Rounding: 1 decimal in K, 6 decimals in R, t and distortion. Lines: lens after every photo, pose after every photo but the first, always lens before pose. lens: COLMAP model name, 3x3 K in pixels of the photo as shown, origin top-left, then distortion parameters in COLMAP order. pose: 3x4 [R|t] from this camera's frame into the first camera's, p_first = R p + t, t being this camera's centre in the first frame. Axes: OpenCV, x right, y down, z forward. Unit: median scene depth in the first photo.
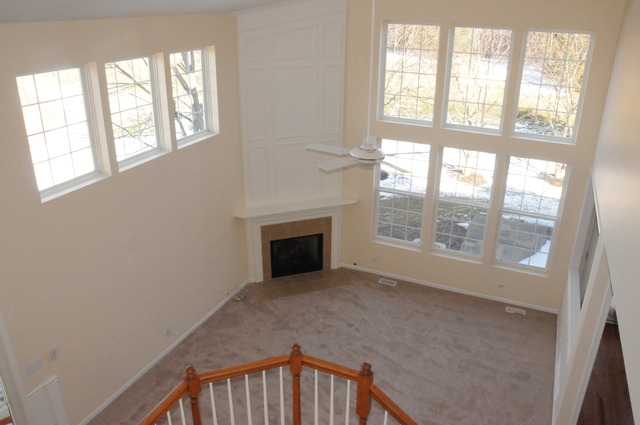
lens RADIAL K [[500.7, 0, 325.7], [0, 500.7, 212.0], [0, 0, 1]] dist [-0.106203, 0.016494]
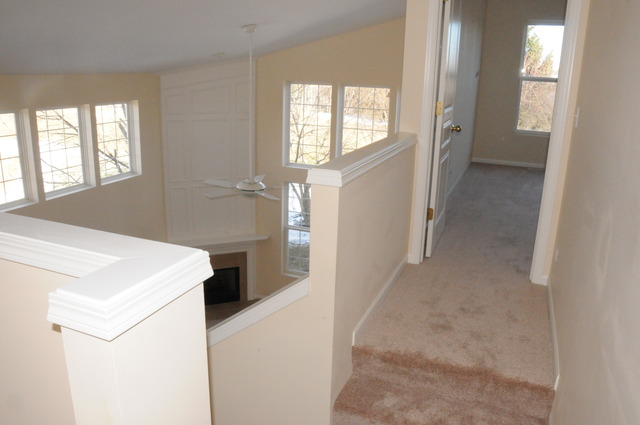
lens RADIAL K [[500.7, 0, 318.3], [0, 500.7, 211.9], [0, 0, 1]] dist [-0.106203, 0.016494]
pose [[0.999155, 0.005487, 0.040736, 0.138652], [-0.000413, 0.992340, -0.123539, 0.065527], [-0.041101, 0.123418, 0.991503, -0.138153]]
